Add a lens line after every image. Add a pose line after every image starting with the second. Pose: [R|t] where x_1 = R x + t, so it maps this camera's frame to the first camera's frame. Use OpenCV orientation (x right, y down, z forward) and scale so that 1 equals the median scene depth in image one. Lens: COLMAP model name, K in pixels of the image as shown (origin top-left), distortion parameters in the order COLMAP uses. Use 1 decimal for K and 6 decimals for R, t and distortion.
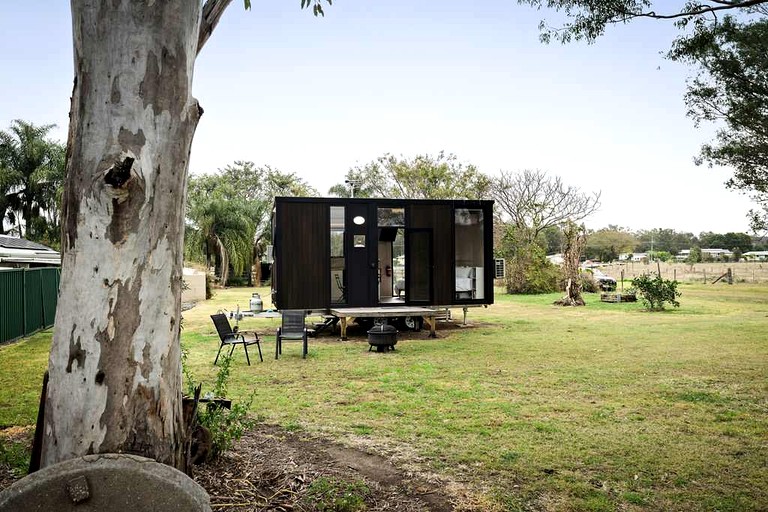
lens RADIAL K [[593.9, 0, 384.0], [0, 593.9, 256.0], [0, 0, 1]] dist [0.002960, -0.000115]
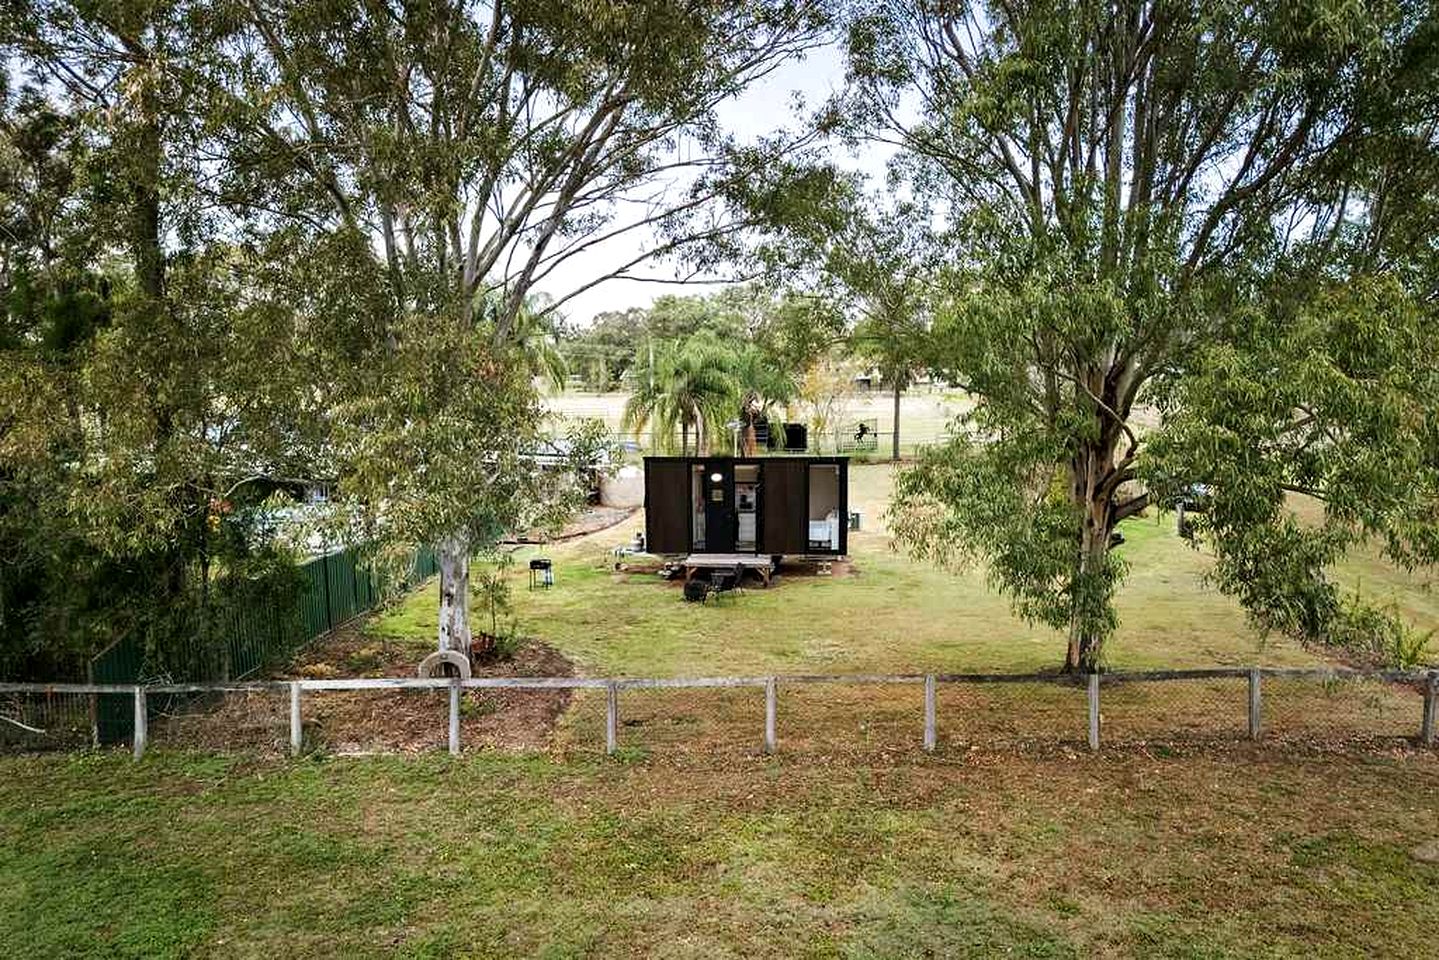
lens RADIAL K [[1112.8, 0, 719.5], [0, 1112.8, 480.0], [0, 0, 1]] dist [0.002960, -0.000115]
pose [[0.940949, 0.036208, -0.336607, 0.626248], [0.005609, 0.992461, 0.122434, -0.290881], [0.338503, -0.117092, 0.933652, -0.889838]]
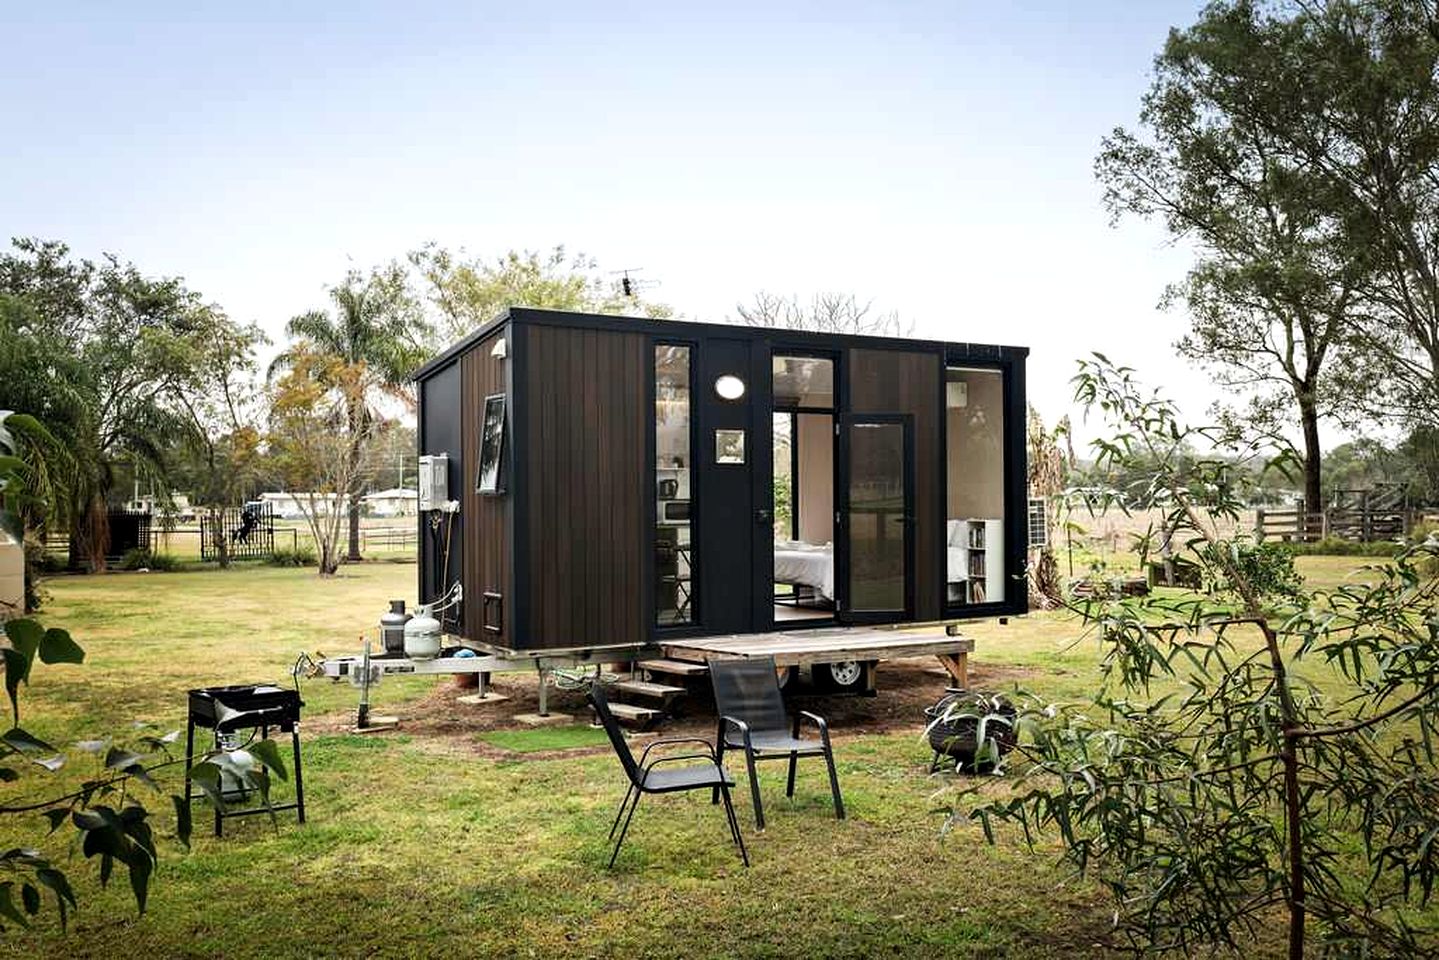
lens RADIAL K [[1308.8, 0, 719.5], [0, 1308.8, 480.0], [0, 0, 1]] dist [0.004571, 0.000416]
pose [[0.948895, 0.006372, 0.315527, -0.276036], [-0.002679, 0.999923, -0.012137, 0.004010], [-0.315580, 0.010671, 0.948839, 0.248544]]
